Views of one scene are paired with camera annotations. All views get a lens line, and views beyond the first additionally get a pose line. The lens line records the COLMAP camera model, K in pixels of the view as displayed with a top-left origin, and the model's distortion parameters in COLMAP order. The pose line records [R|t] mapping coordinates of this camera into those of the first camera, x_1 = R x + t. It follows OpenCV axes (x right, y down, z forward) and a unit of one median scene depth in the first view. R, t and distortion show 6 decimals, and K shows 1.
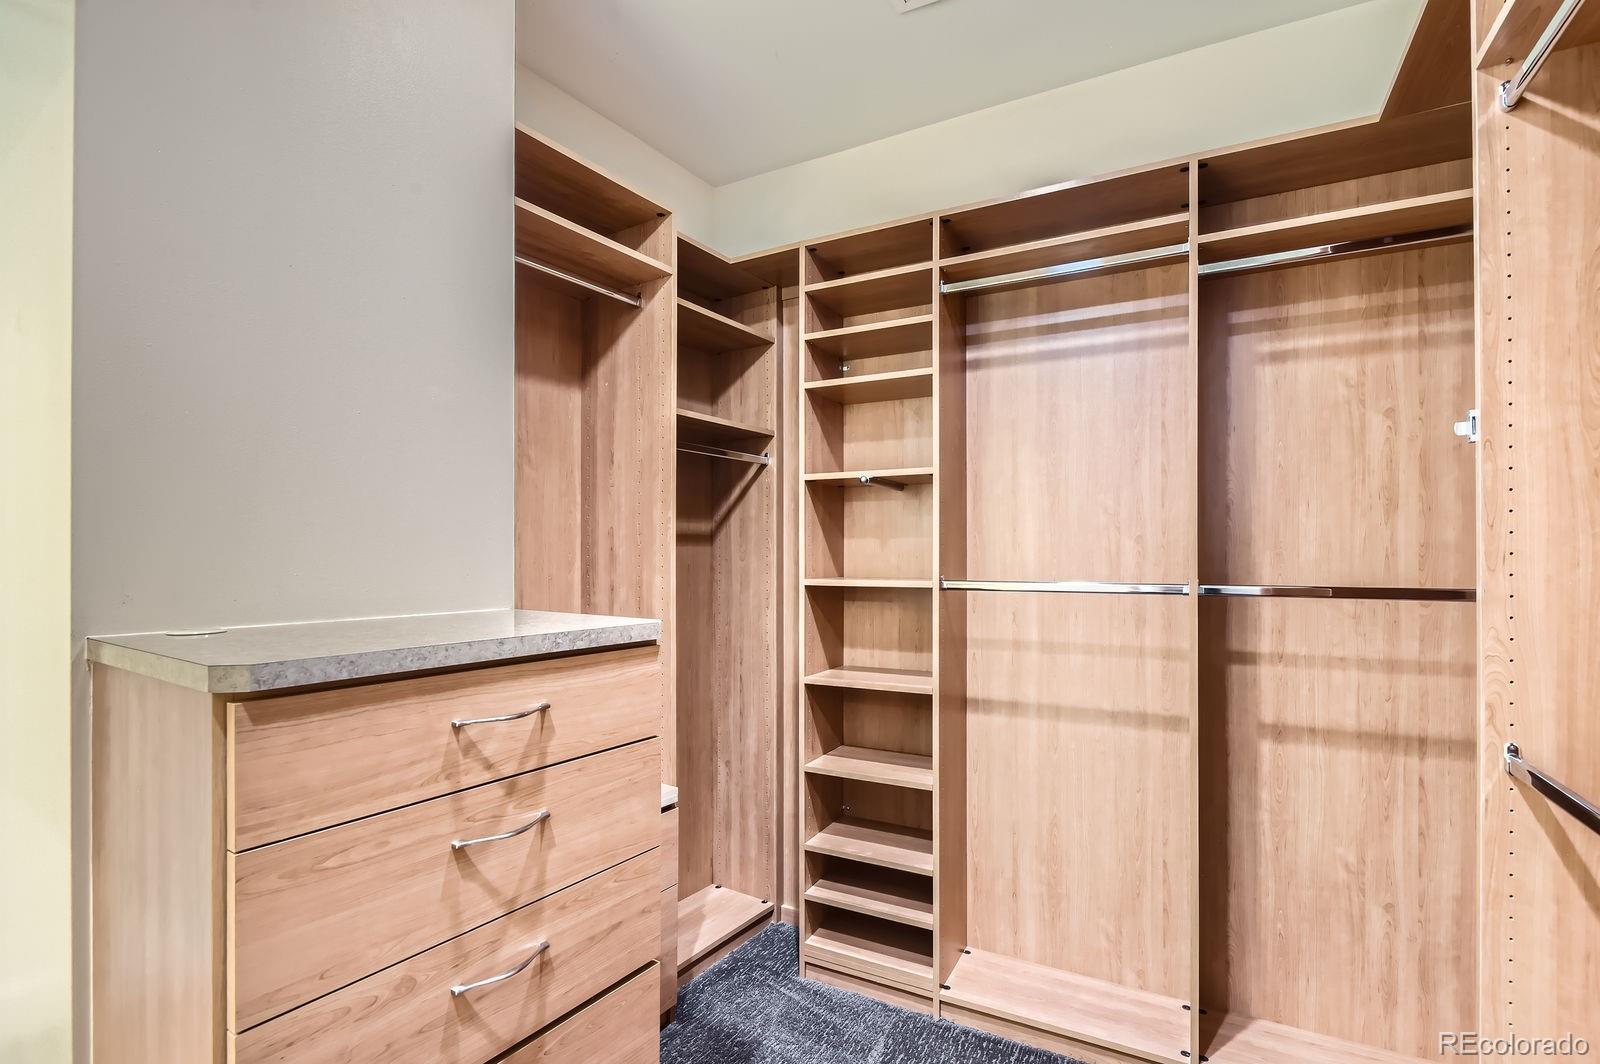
lens RADIAL K [[736.3, 0, 795.0], [0, 736.3, 550.7], [0, 0, 1]] dist [0.005327, -0.006987]
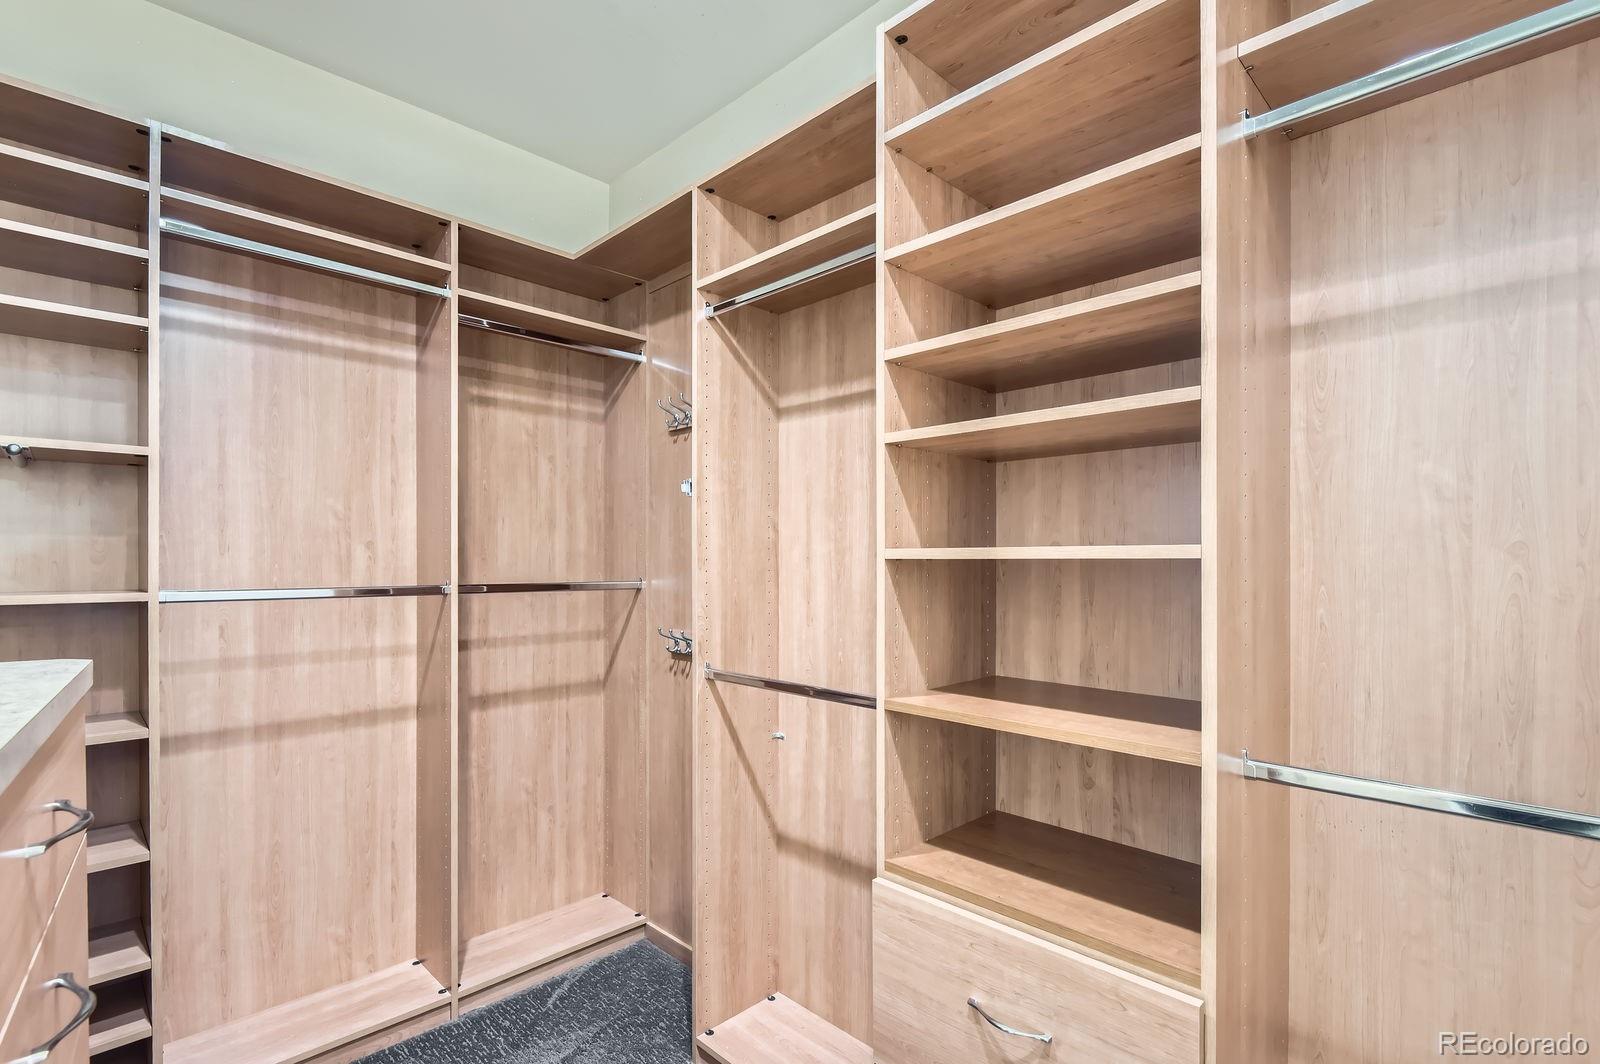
lens RADIAL K [[736.3, 0, 796.2], [0, 736.3, 562.1], [0, 0, 1]] dist [0.005327, -0.006987]
pose [[0.302450, -0.002244, 0.953163, -0.373586], [-0.007035, 0.999965, 0.004586, 0.000096], [-0.953139, -0.008092, 0.302423, 0.117143]]
